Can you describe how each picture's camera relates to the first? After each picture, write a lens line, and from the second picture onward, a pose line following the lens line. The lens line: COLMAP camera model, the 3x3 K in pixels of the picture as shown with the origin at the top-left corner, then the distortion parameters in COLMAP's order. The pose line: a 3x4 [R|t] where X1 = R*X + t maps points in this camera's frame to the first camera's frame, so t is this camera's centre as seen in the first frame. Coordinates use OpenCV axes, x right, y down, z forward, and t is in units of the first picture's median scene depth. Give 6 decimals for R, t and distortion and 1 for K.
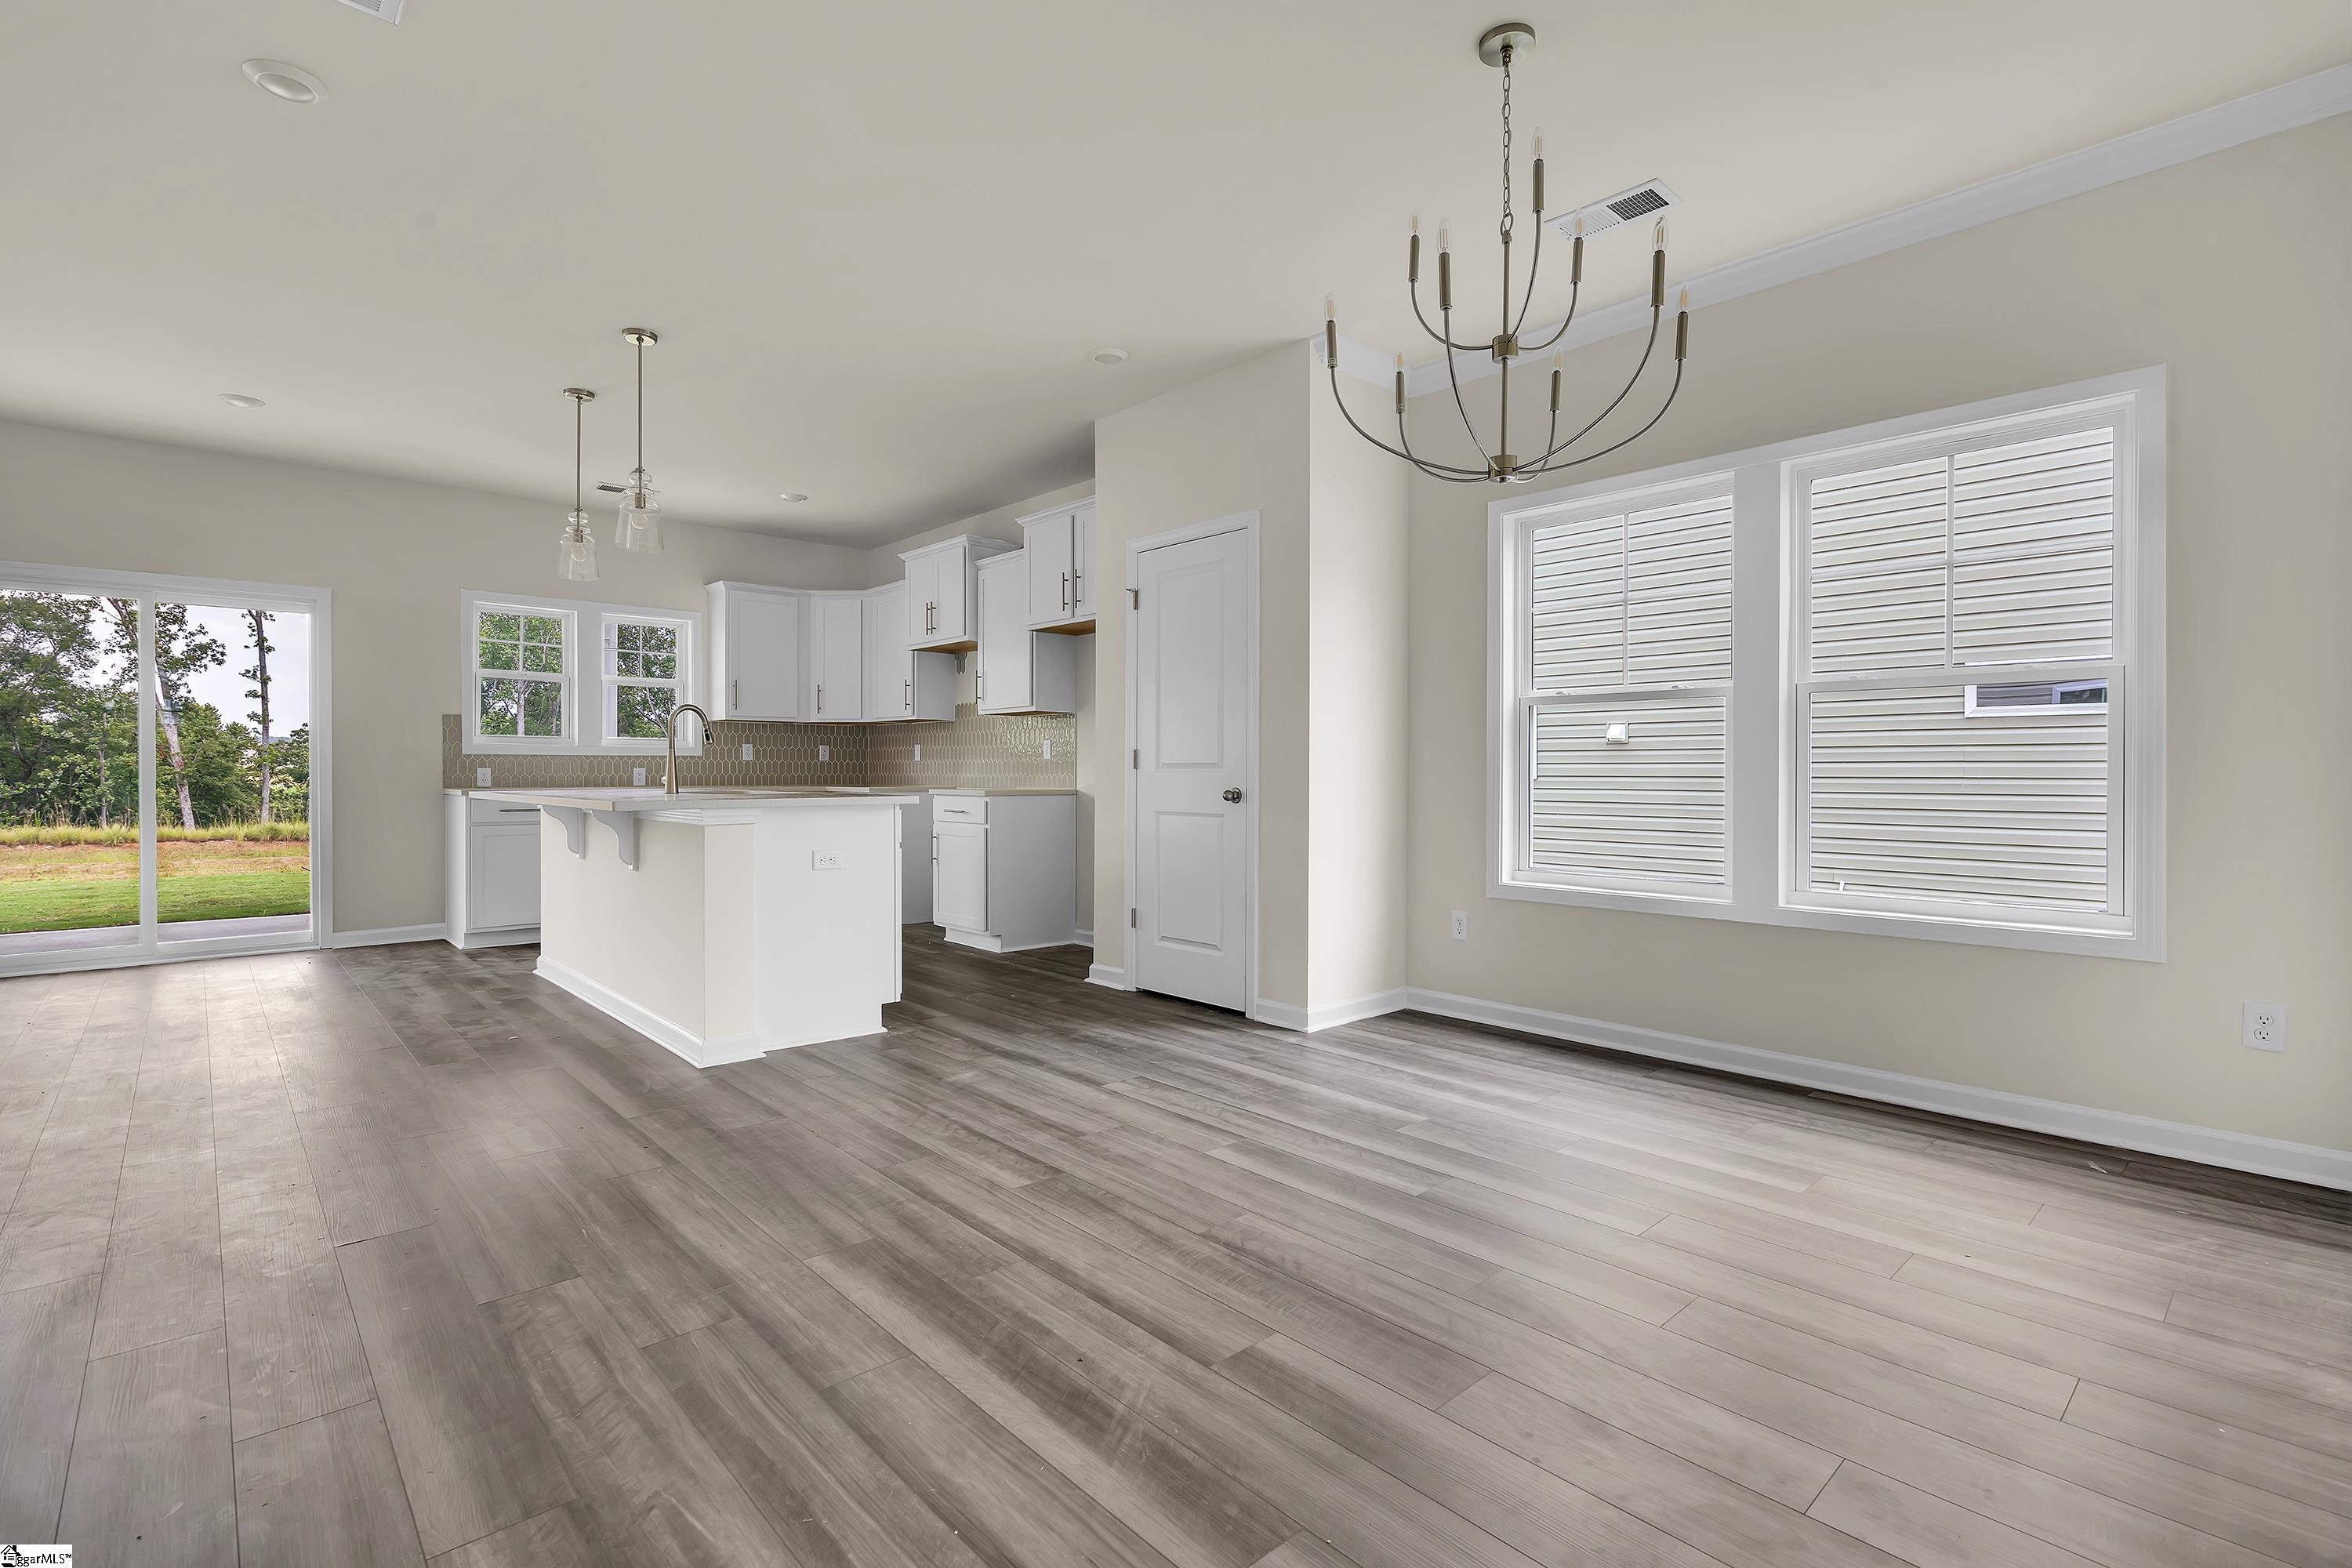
lens RADIAL K [[1086.4, 0, 1173.9], [0, 1086.4, 774.1], [0, 0, 1]] dist [0.002322, 0.000455]
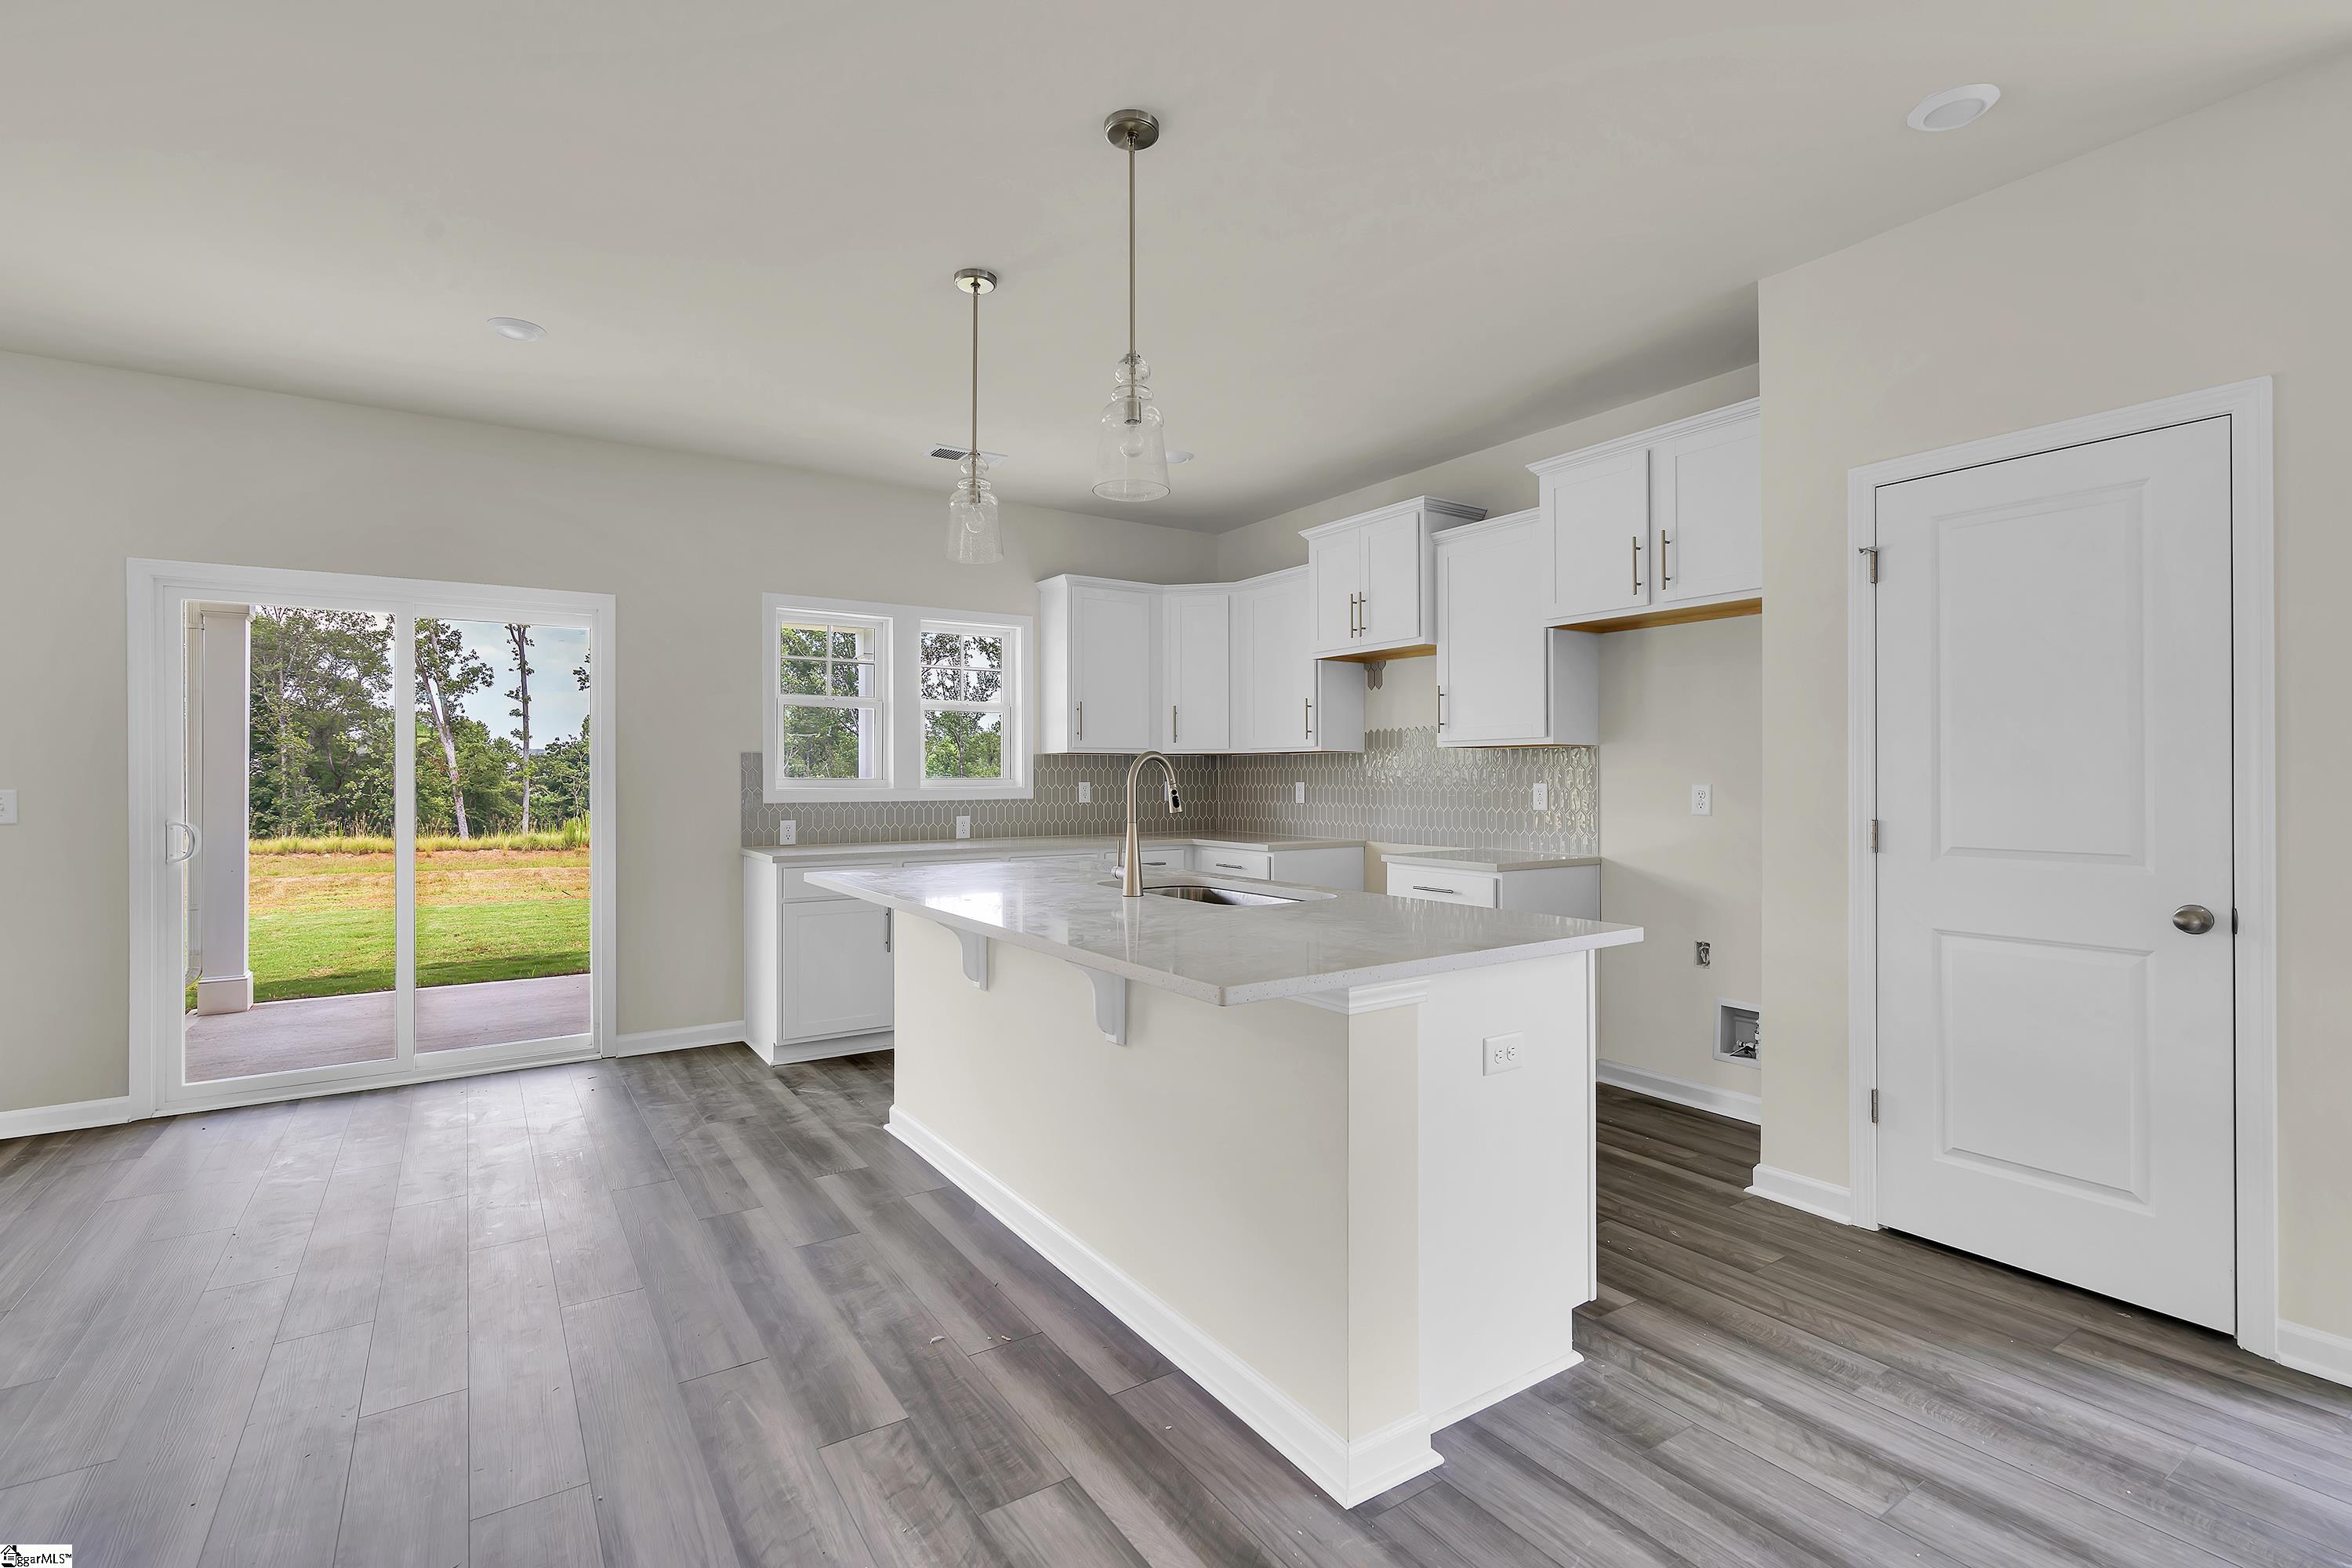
lens RADIAL K [[1075.8, 0, 1183.3], [0, 1075.8, 771.5], [0, 0, 1]] dist [0.002098, 0.000276]
pose [[0.989231, -0.005075, -0.146276, -0.109083], [0.004000, 0.999963, -0.007642, -0.015436], [0.146309, 0.006975, 0.989214, 0.125040]]
